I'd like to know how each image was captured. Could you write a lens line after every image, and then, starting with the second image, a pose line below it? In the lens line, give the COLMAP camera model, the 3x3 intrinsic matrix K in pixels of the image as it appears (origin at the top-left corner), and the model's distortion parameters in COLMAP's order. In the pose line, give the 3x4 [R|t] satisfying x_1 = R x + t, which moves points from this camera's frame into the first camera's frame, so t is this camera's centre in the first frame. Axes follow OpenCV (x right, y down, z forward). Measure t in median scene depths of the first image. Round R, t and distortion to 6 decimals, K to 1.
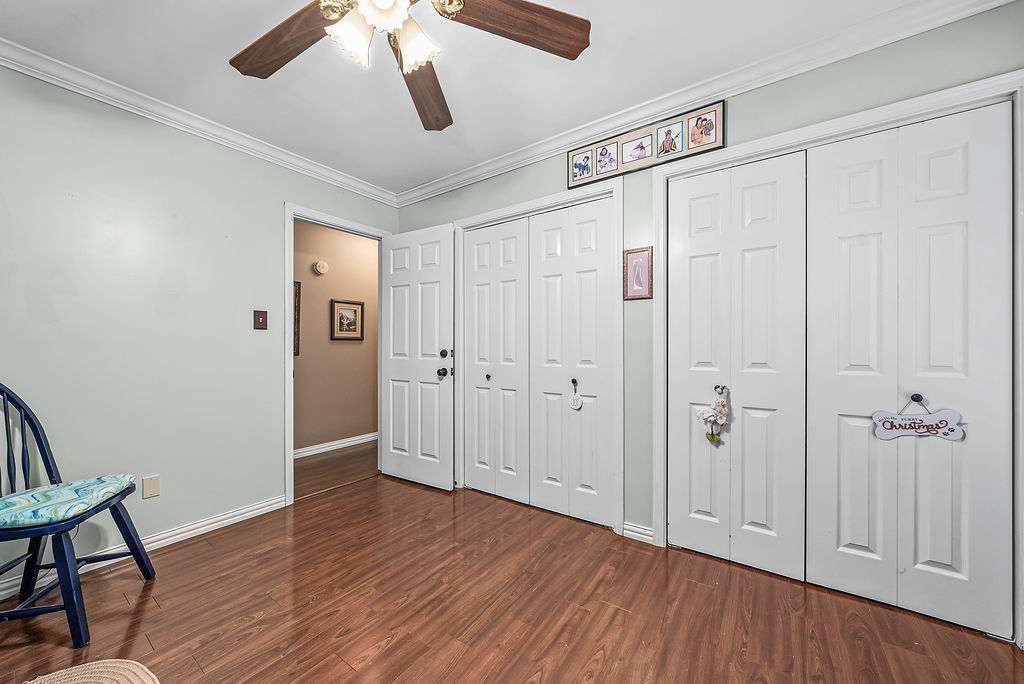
lens RADIAL K [[374.6, 0, 506.6], [0, 374.6, 340.8], [0, 0, 1]] dist [-0.001405, -0.000182]
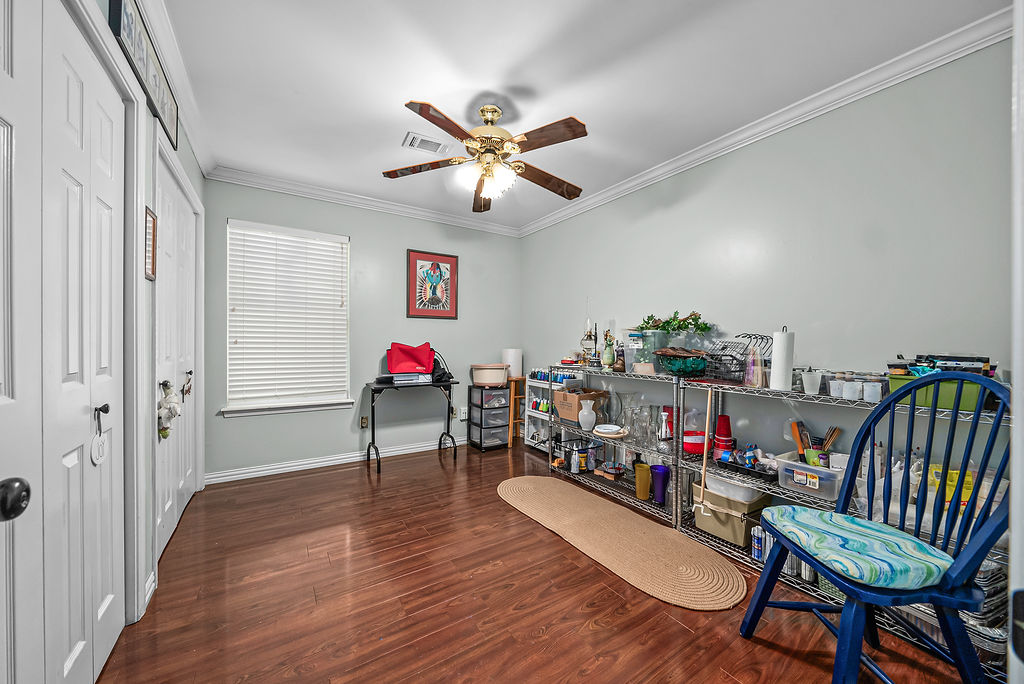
lens RADIAL K [[351.8, 0, 510.0], [0, 351.8, 340.0], [0, 0, 1]] dist [-0.007603, -0.000160]
pose [[-0.928595, 0.002692, 0.371084, -0.790075], [-0.001401, 0.999941, -0.010760, 0.015356], [-0.371091, -0.010511, -0.928537, 1.886989]]
